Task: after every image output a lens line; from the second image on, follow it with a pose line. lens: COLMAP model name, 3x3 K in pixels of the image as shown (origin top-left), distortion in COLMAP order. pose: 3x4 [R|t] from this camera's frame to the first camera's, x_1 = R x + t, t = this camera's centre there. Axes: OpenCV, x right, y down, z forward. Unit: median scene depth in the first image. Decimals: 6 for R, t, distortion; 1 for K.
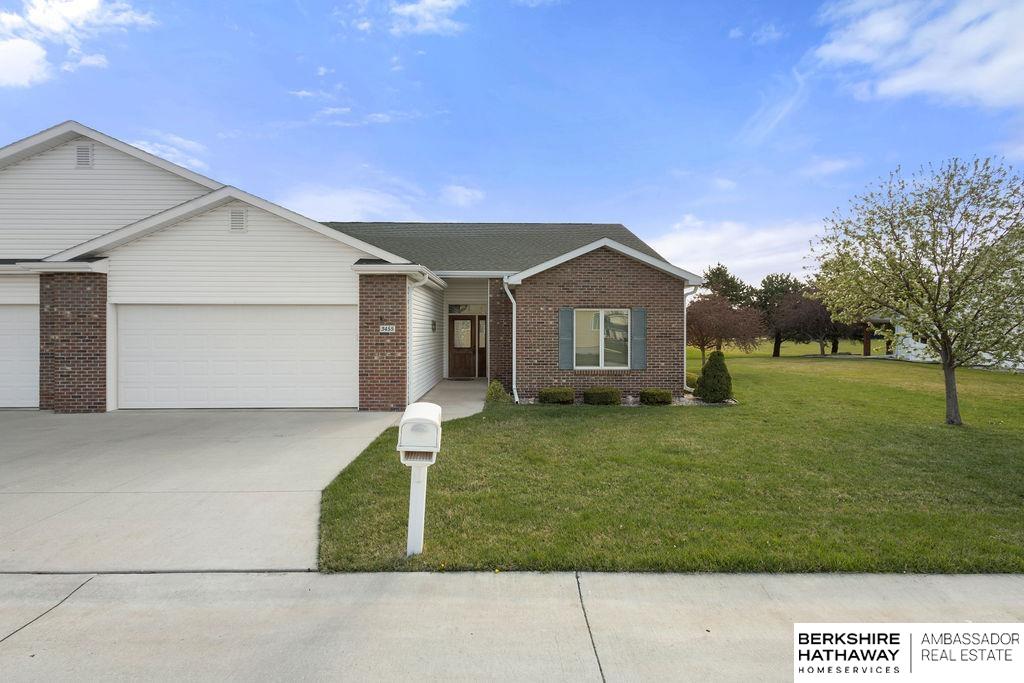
lens RADIAL K [[479.6, 0, 514.0], [0, 479.6, 338.2], [0, 0, 1]] dist [0.003545, -0.000104]
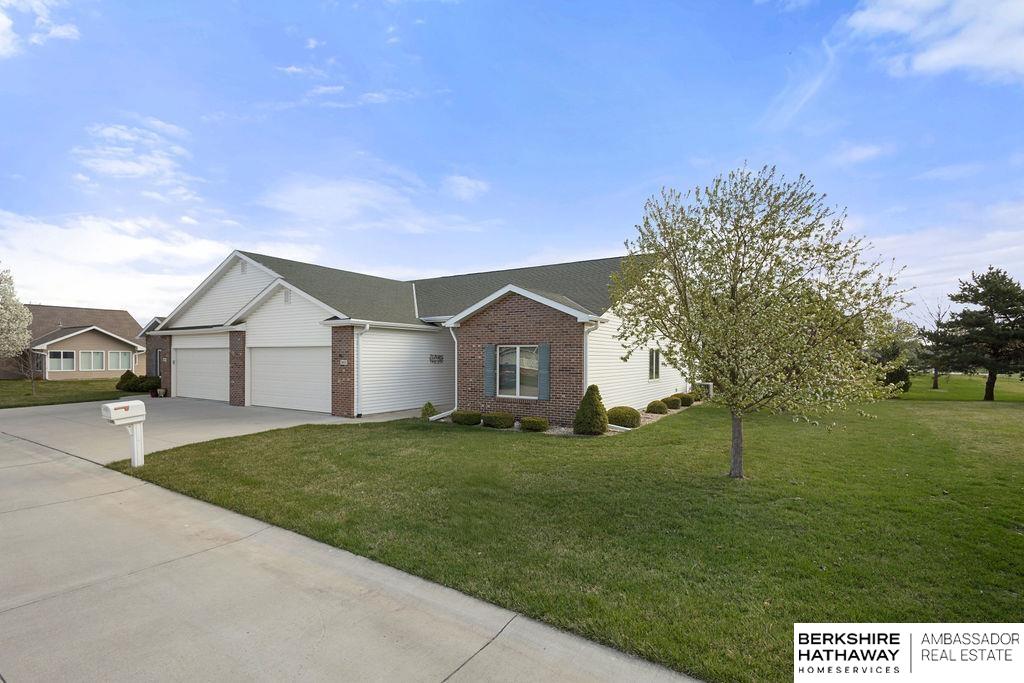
lens RADIAL K [[475.4, 0, 511.9], [0, 475.4, 358.5], [0, 0, 1]] dist [-0.003382, -0.000336]
pose [[0.834634, 0.004631, -0.550785, 0.824975], [-0.010564, 0.999915, -0.007602, -0.021544], [0.550703, 0.012163, 0.834612, 0.045514]]
